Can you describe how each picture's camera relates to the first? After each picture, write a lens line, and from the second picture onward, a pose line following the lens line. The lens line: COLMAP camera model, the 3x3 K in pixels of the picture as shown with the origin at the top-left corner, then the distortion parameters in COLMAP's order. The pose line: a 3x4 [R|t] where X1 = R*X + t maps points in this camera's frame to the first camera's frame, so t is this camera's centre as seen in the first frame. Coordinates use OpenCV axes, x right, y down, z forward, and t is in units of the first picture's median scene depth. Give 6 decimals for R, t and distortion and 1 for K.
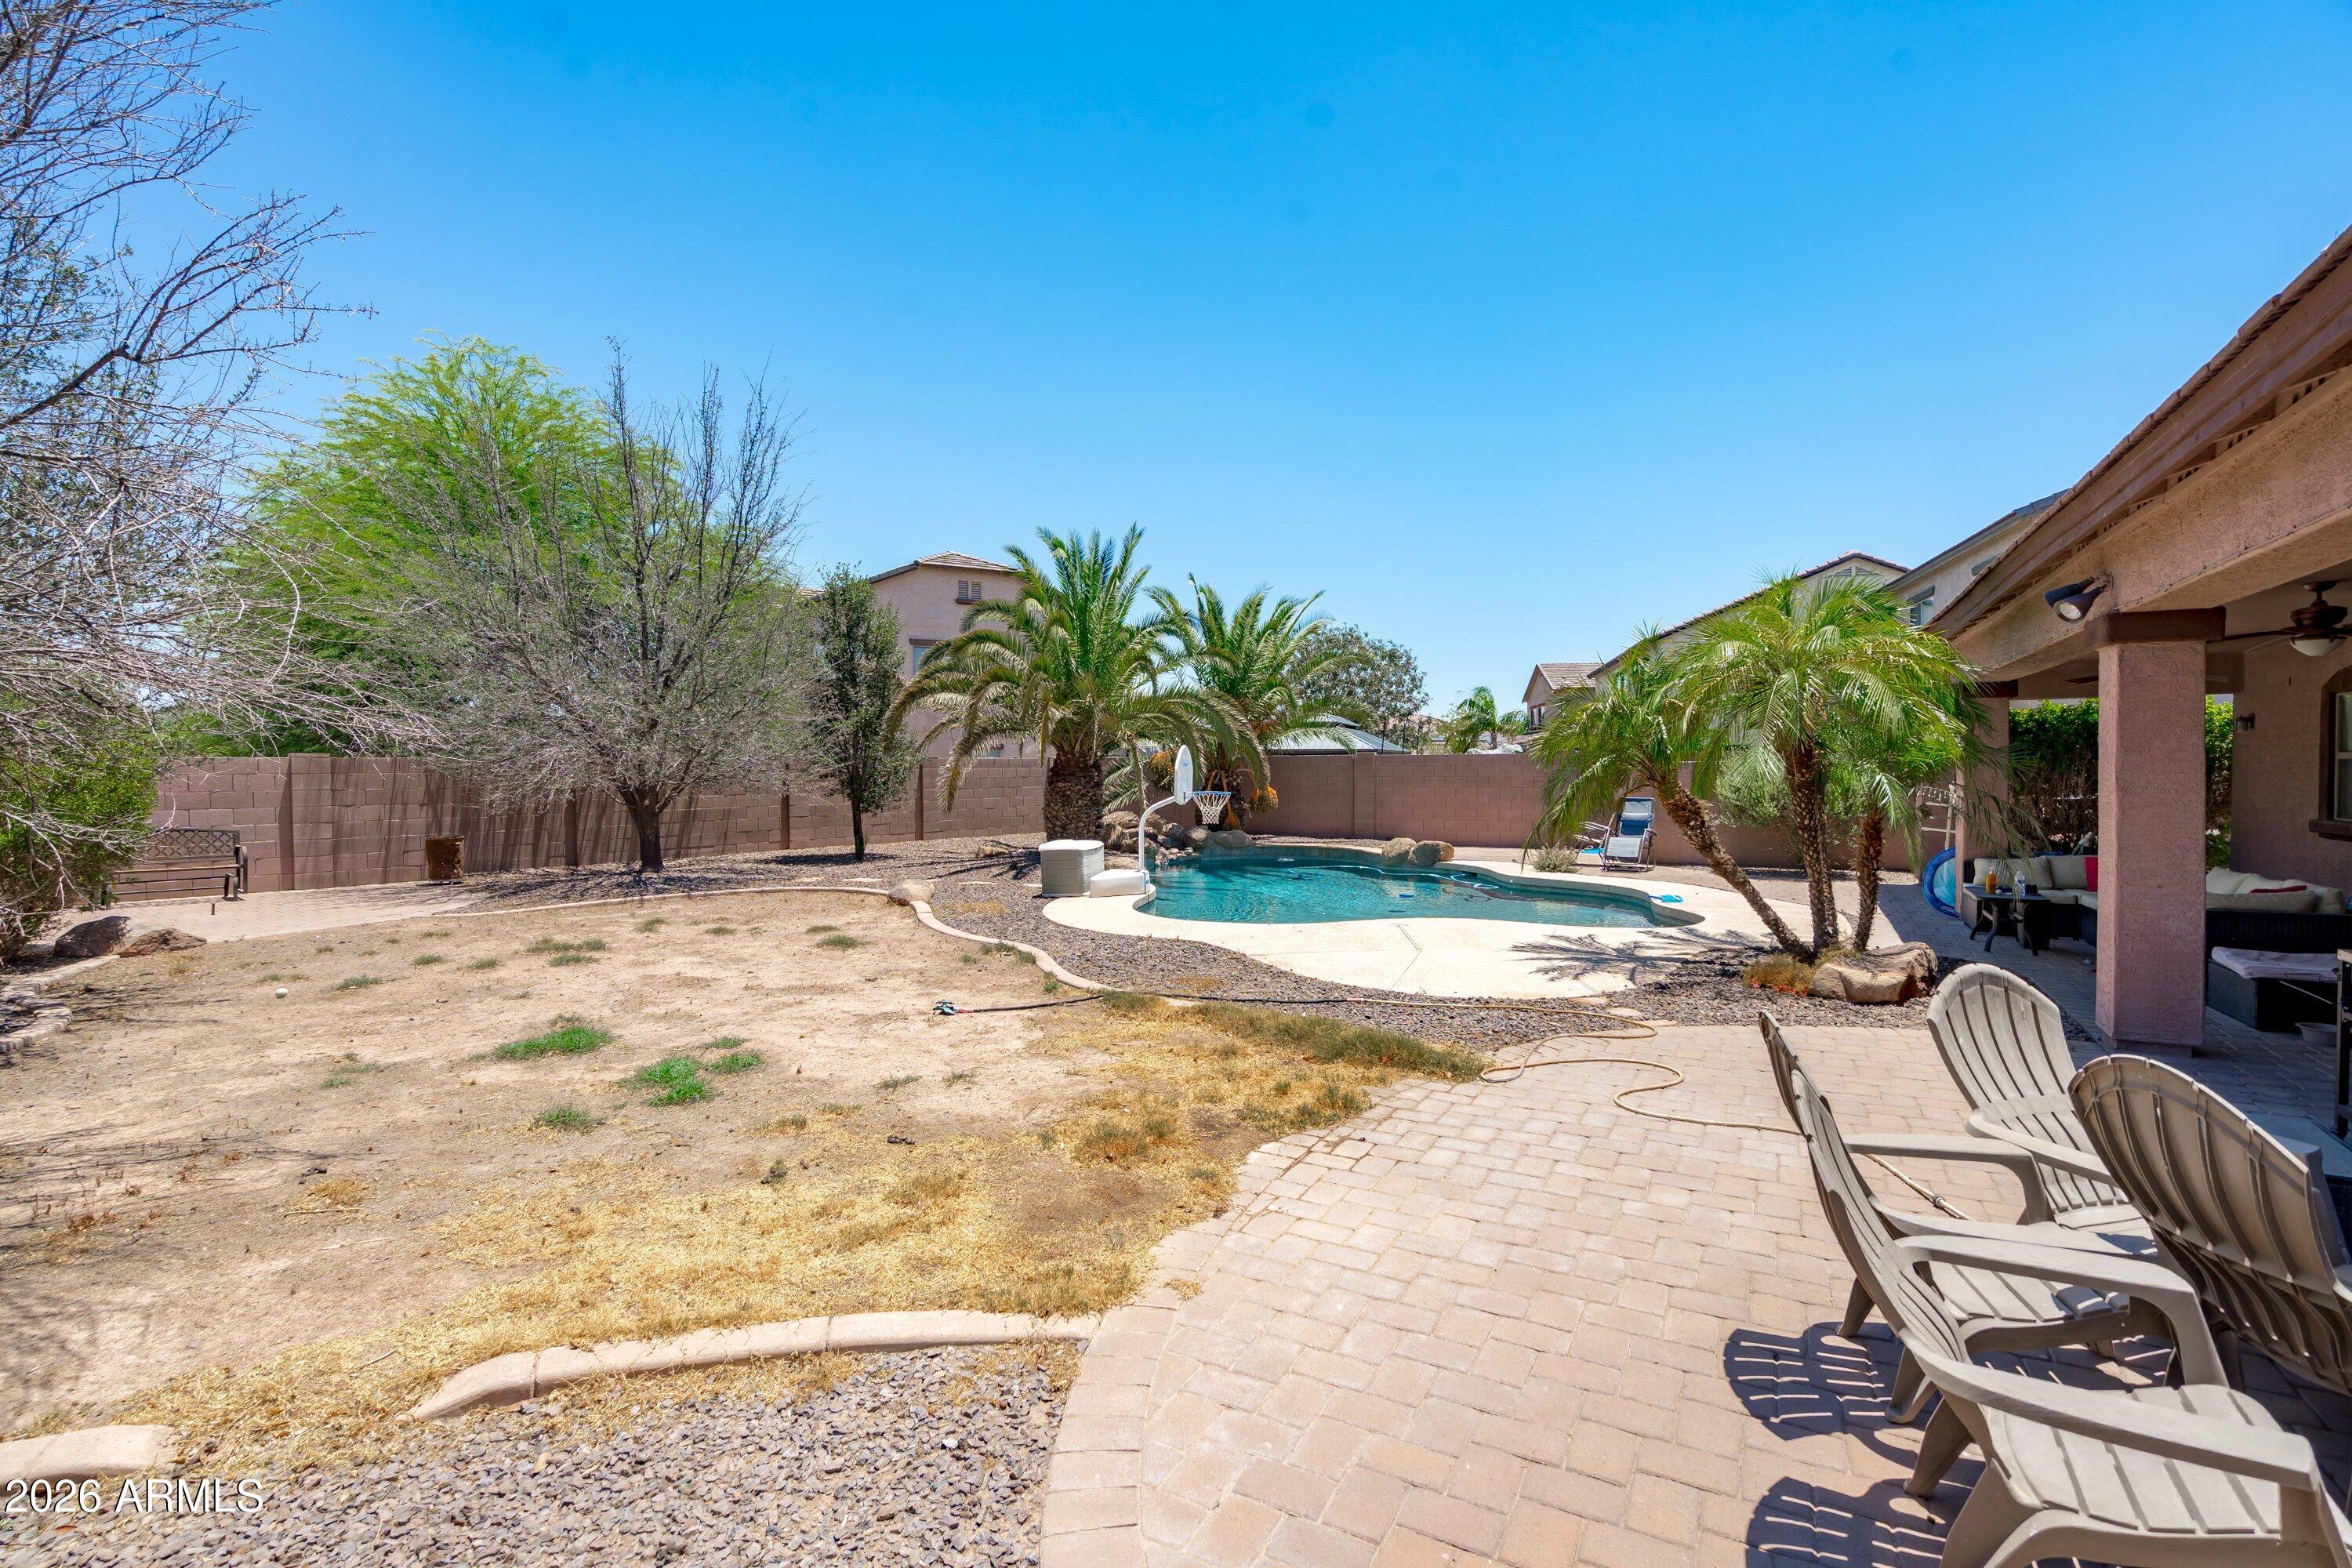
lens RADIAL K [[1081.9, 0, 1155.5], [0, 1081.9, 783.5], [0, 0, 1]] dist [-0.001073, 0.001795]
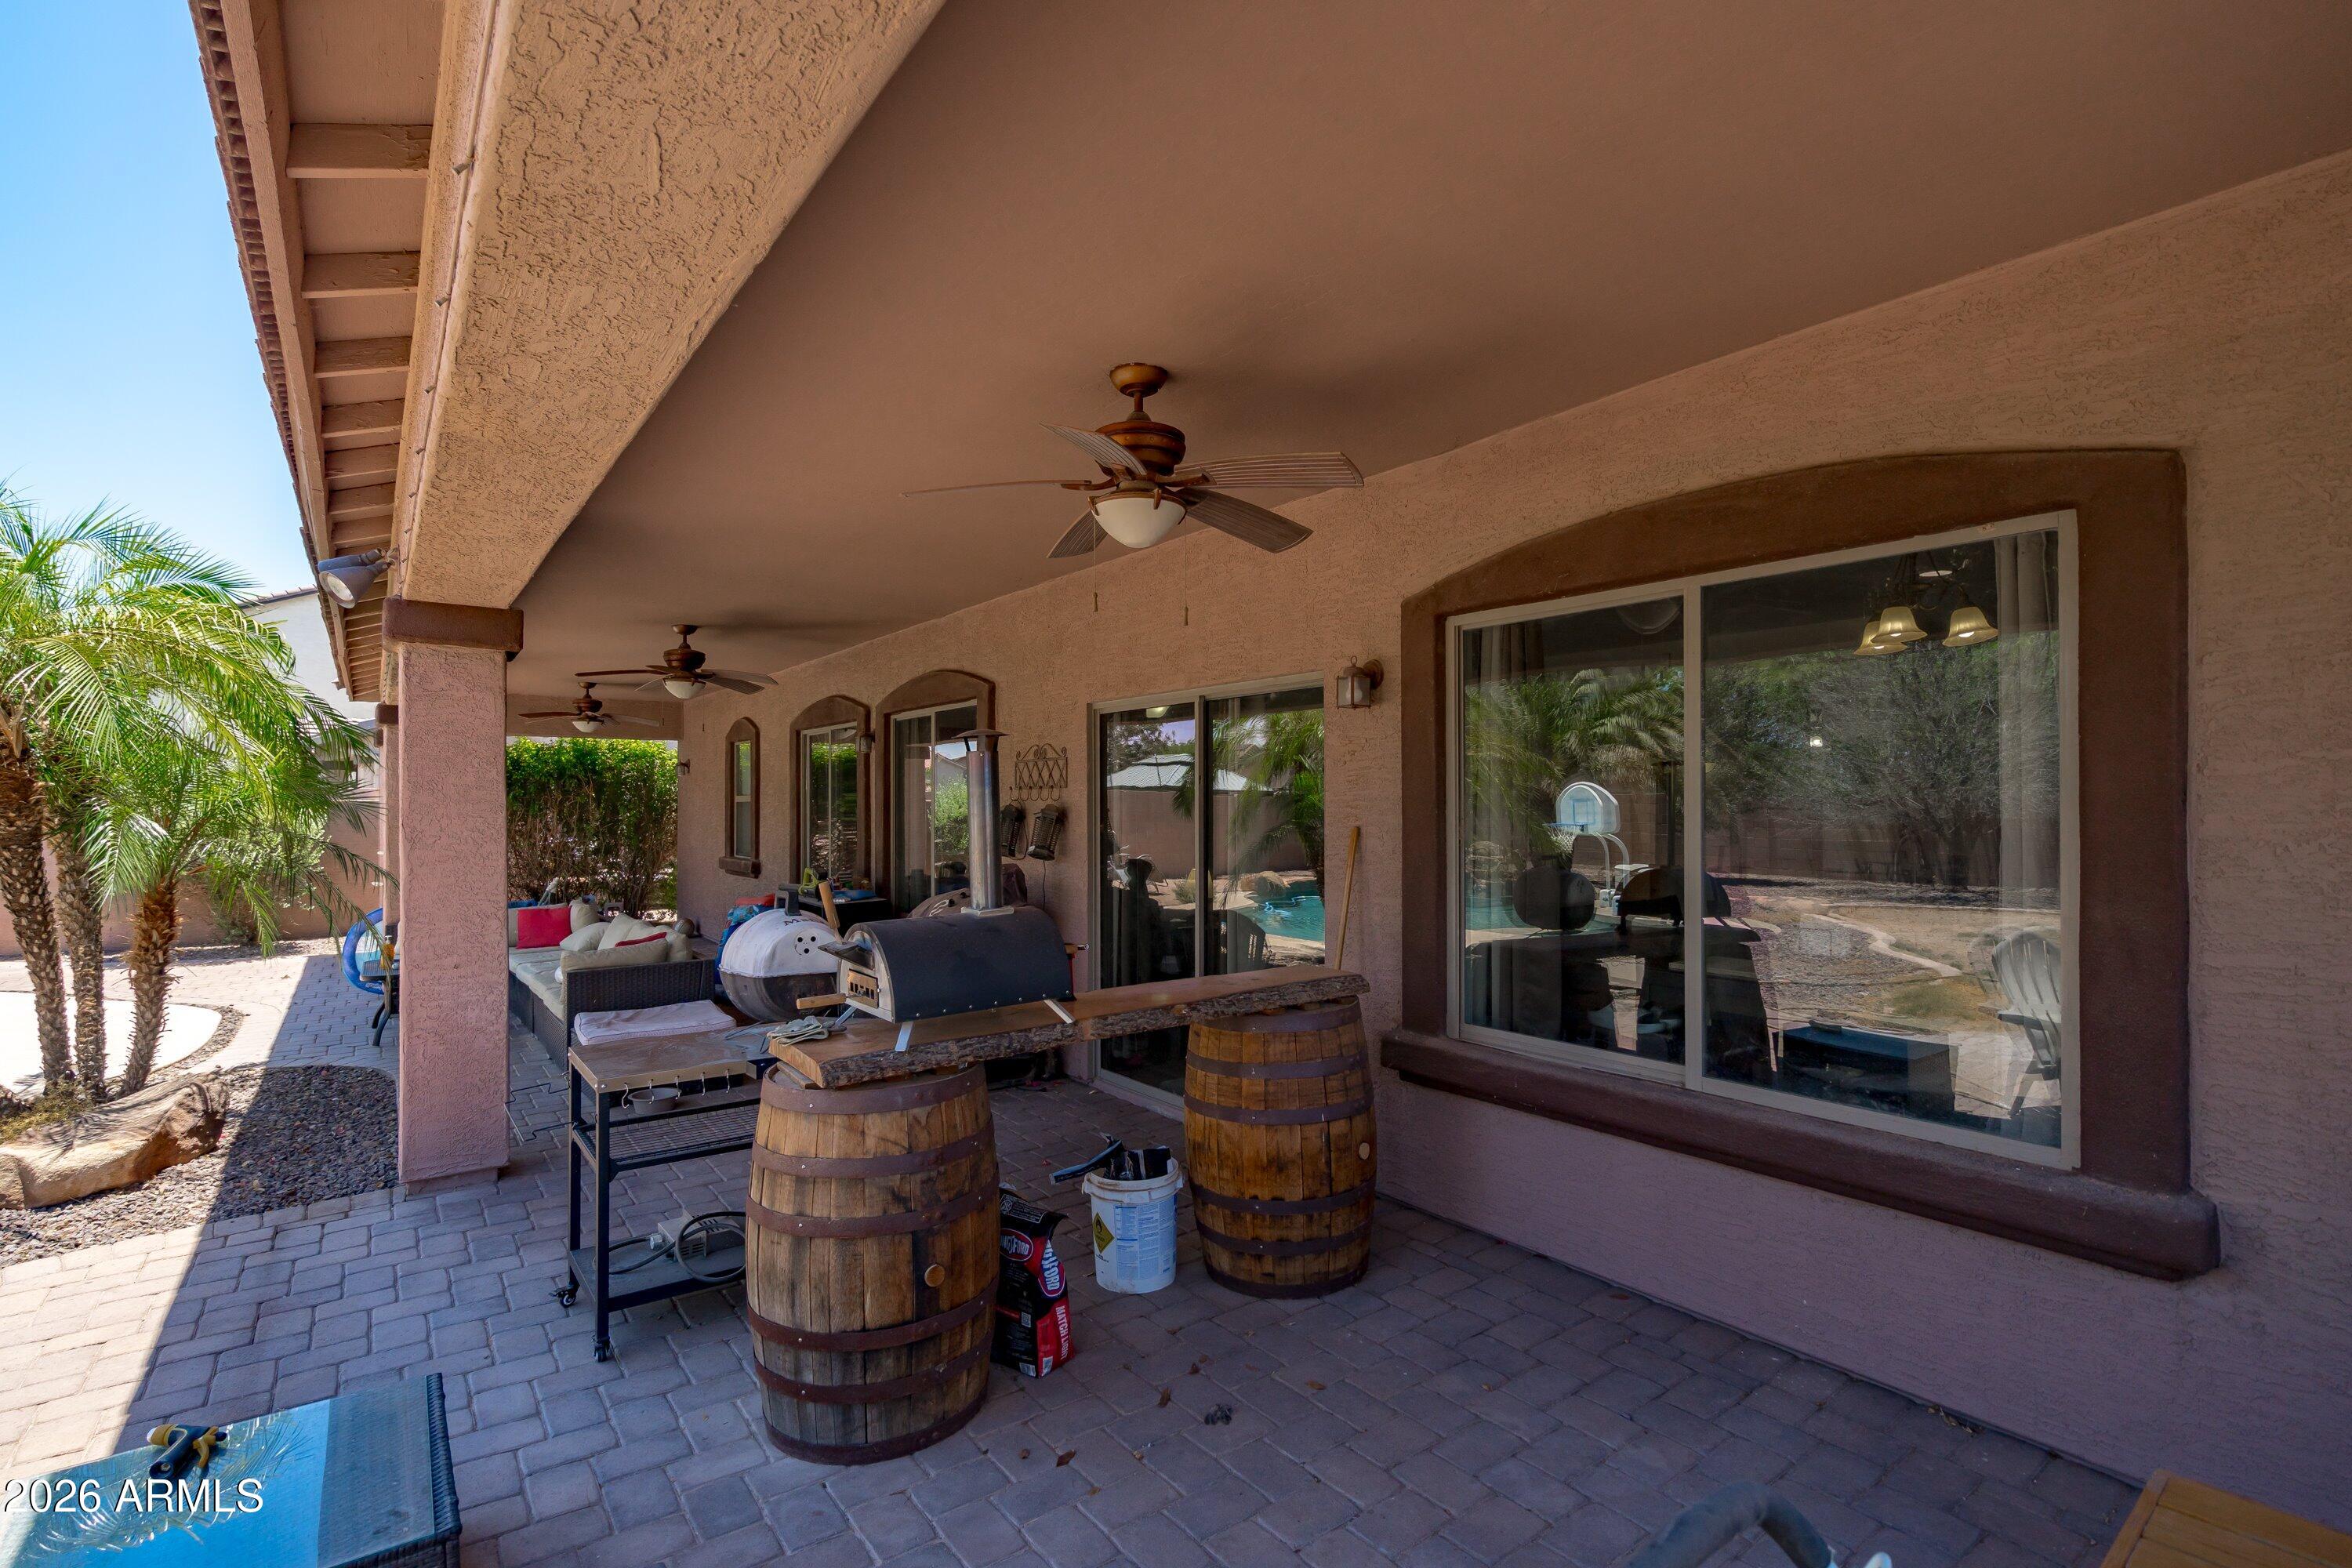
lens RADIAL K [[1081.9, 0, 1175.6], [0, 1081.9, 799.9], [0, 0, 1]] dist [-0.001073, 0.001795]
pose [[0.408075, 0.007188, 0.912920, 0.350475], [0.013821, 0.999806, -0.014050, -0.003733], [-0.912844, 0.018351, 0.407896, 0.180702]]
